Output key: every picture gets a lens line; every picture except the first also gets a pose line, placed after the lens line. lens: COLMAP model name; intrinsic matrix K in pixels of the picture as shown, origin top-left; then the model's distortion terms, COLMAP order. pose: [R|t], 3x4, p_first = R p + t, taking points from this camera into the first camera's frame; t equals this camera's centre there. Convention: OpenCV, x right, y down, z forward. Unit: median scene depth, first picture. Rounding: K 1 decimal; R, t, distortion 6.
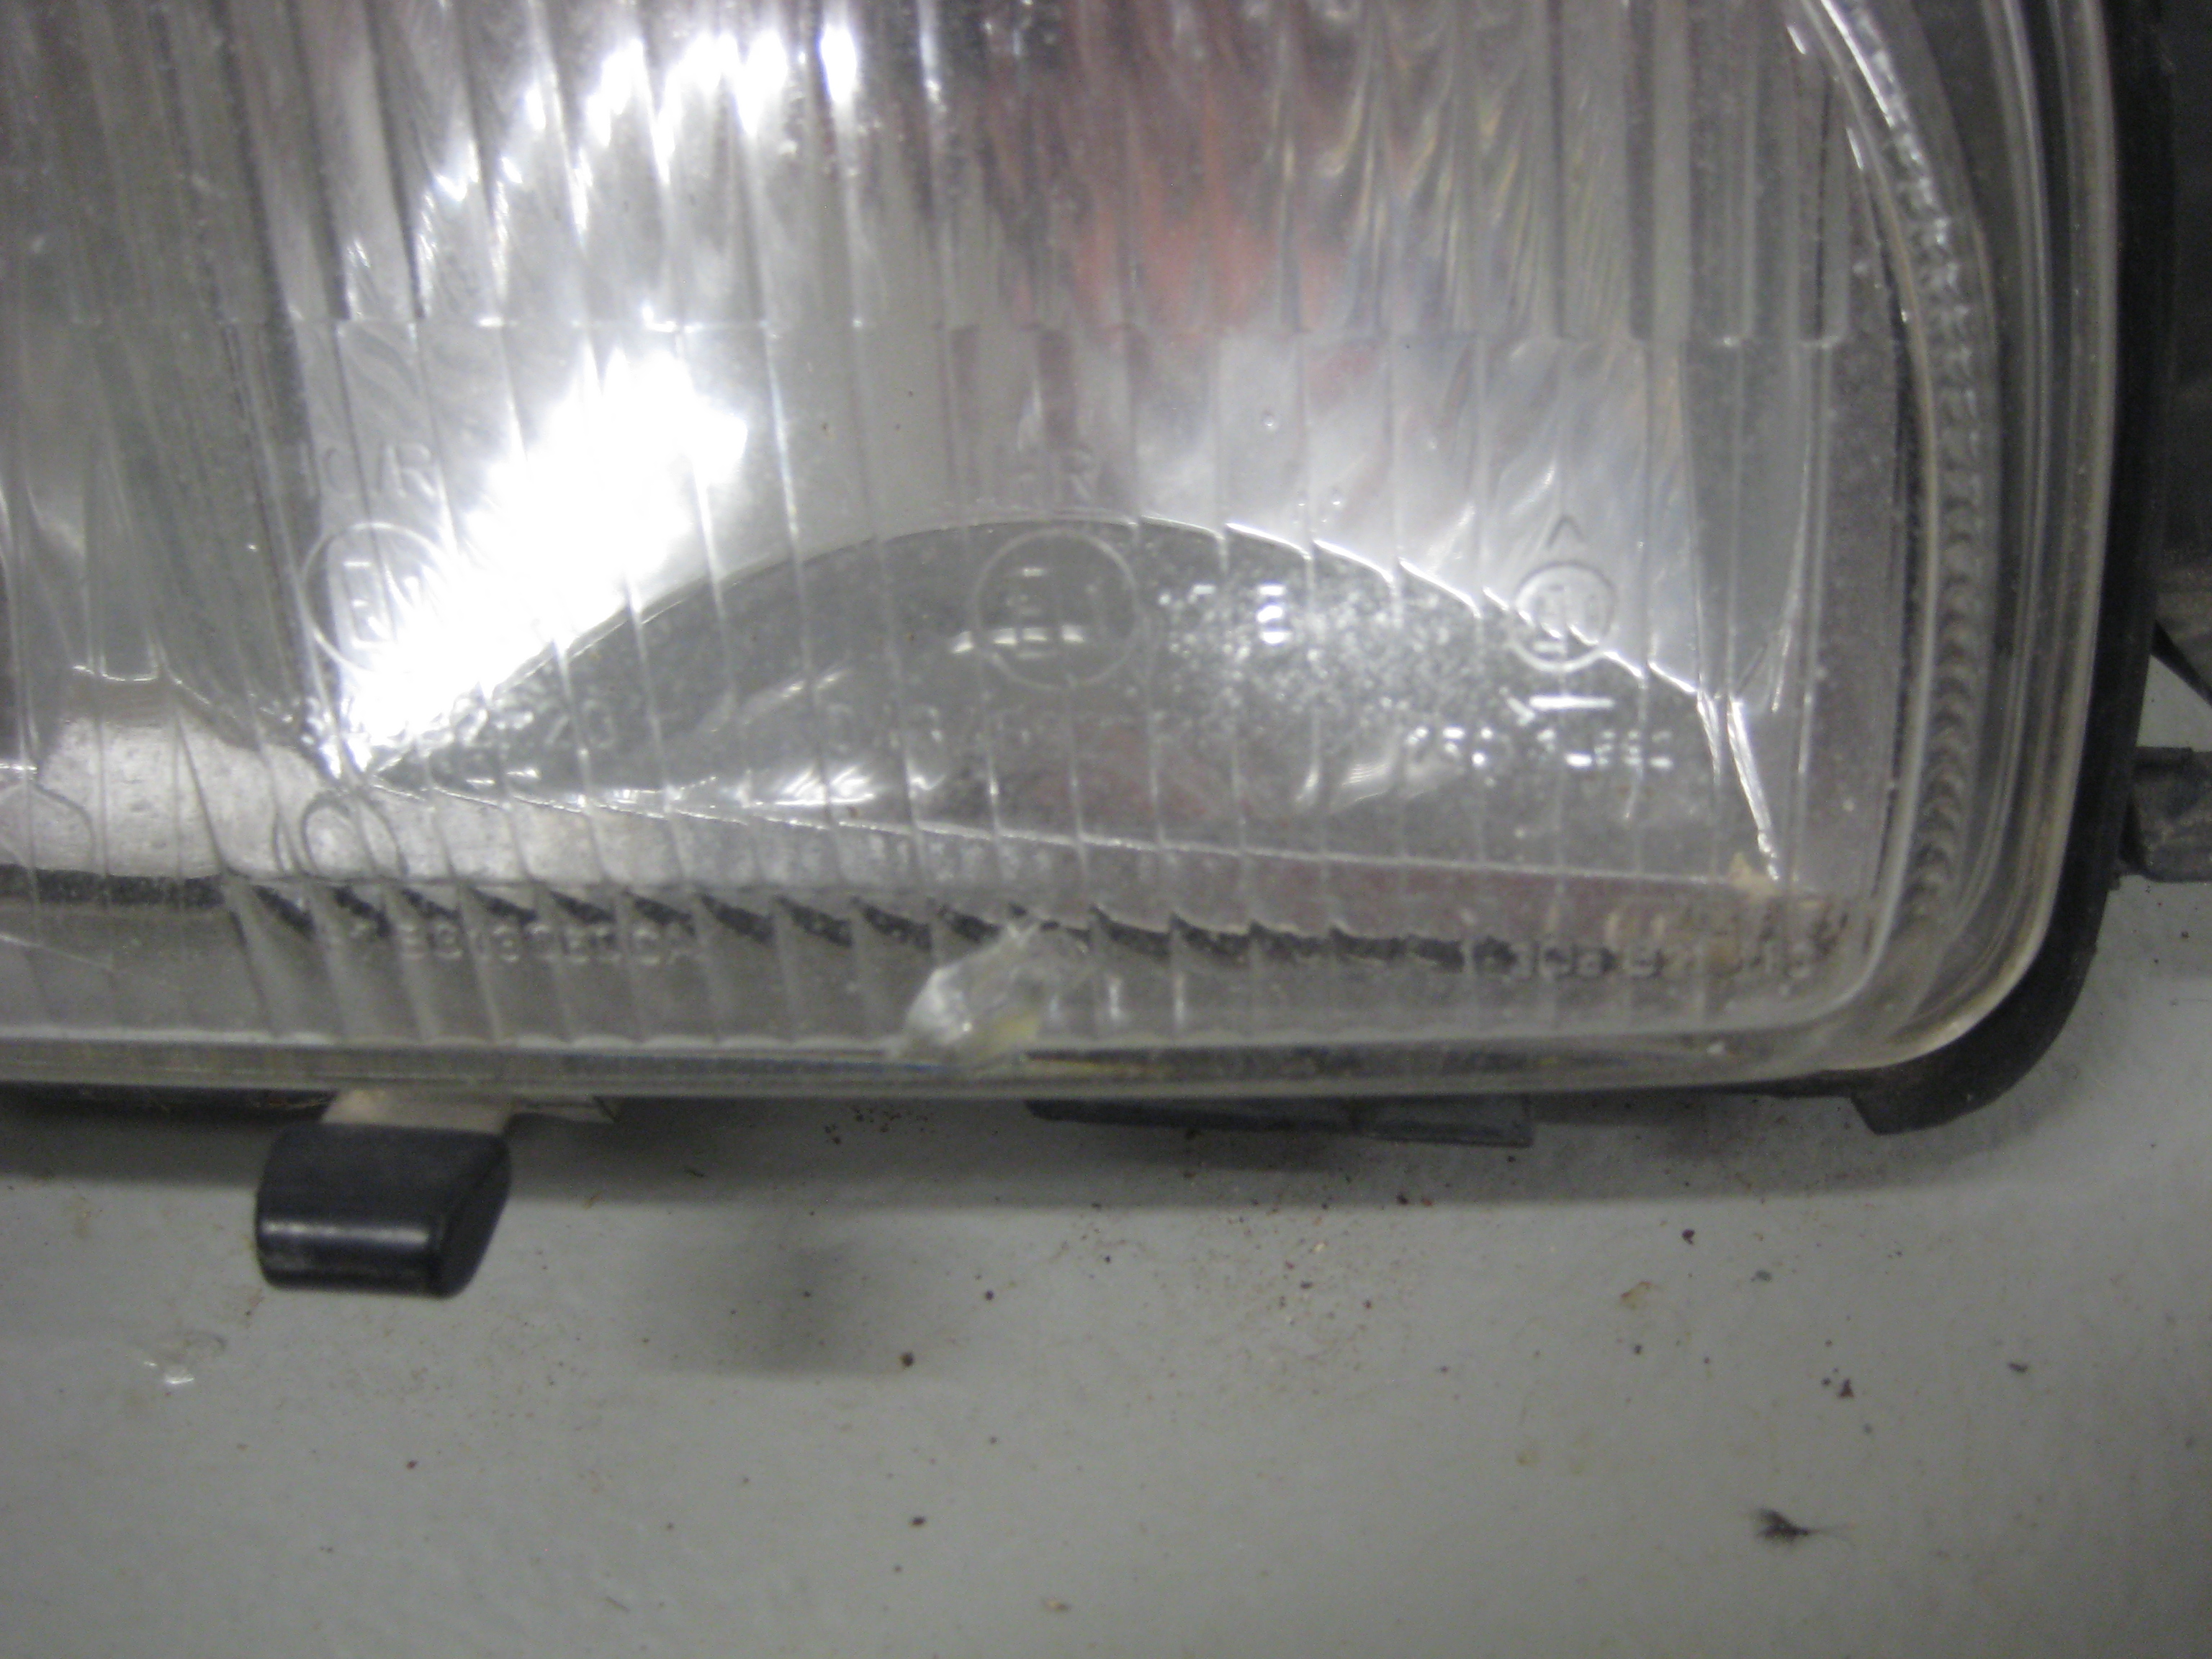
lens RADIAL K [[2355.6, 0, 1106.0], [0, 2355.6, 829.5], [0, 0, 1]] dist [-0.138197, 0.161276]
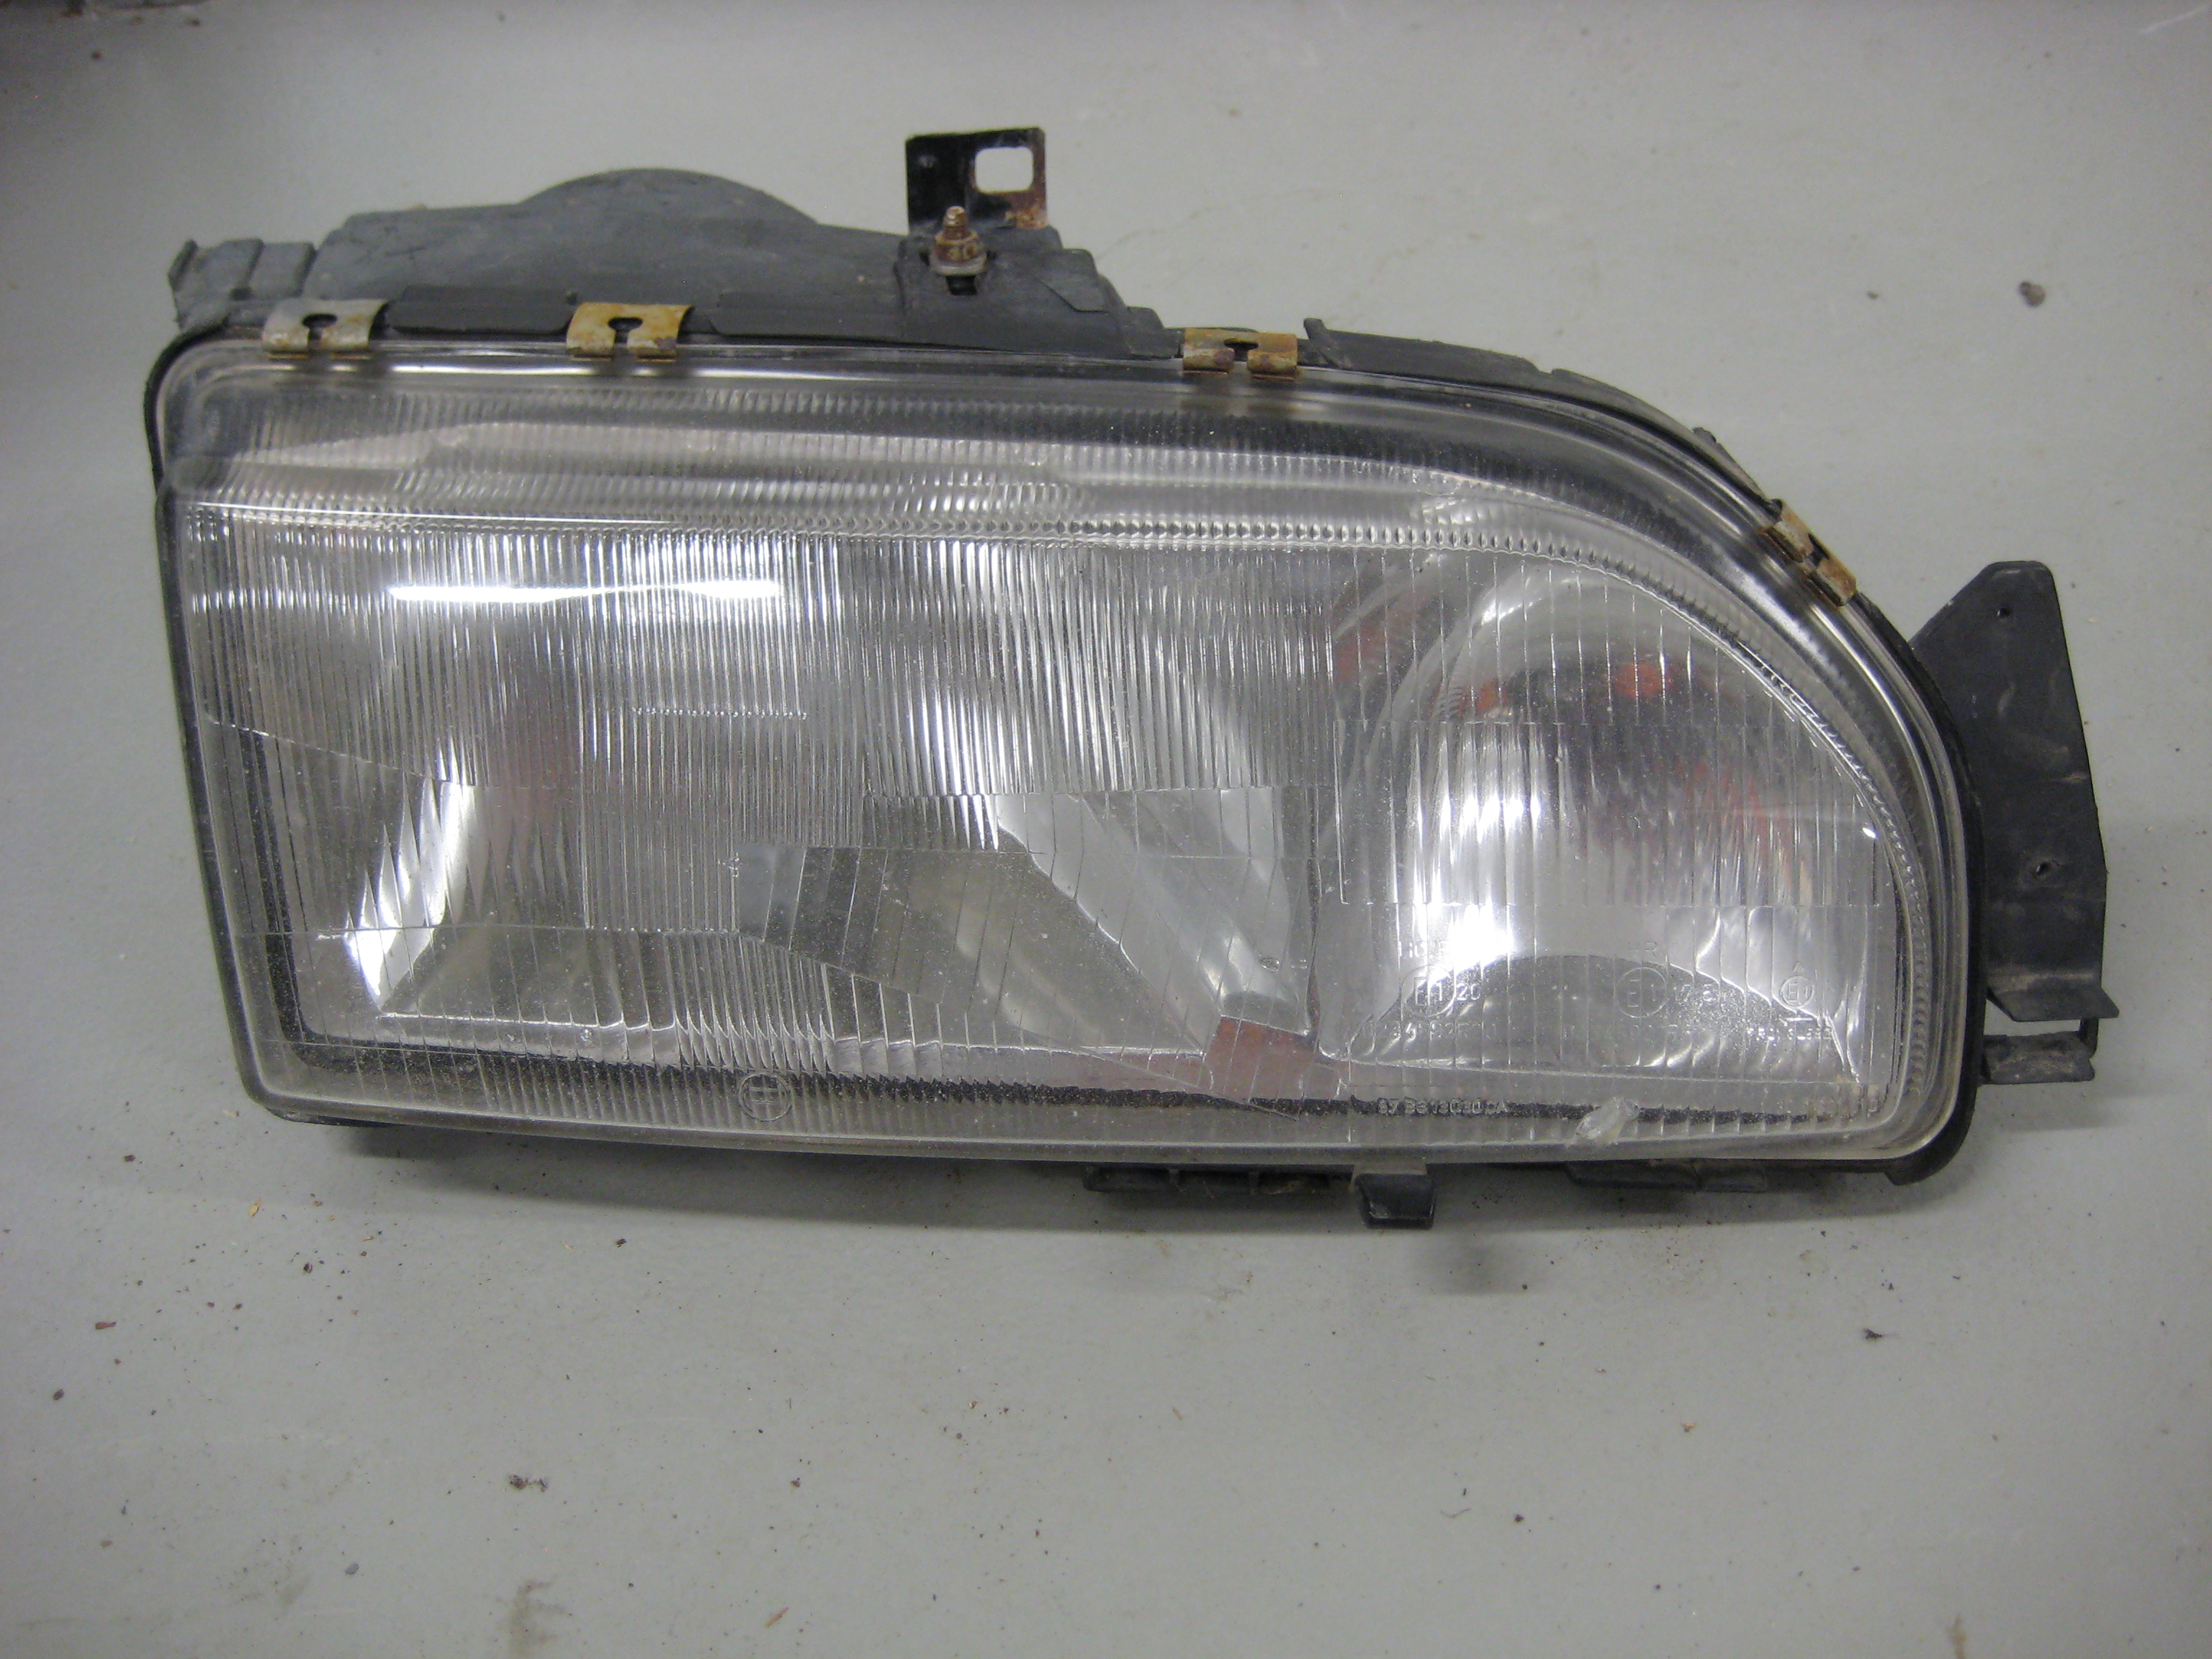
lens RADIAL K [[2355.6, 0, 1106.0], [0, 2355.6, 829.5], [0, 0, 1]] dist [-0.138197, 0.161276]
pose [[0.999144, -0.007604, 0.040654, -0.699491], [0.013721, 0.988225, -0.152393, 0.128949], [-0.039016, 0.152820, 0.987484, -1.698552]]
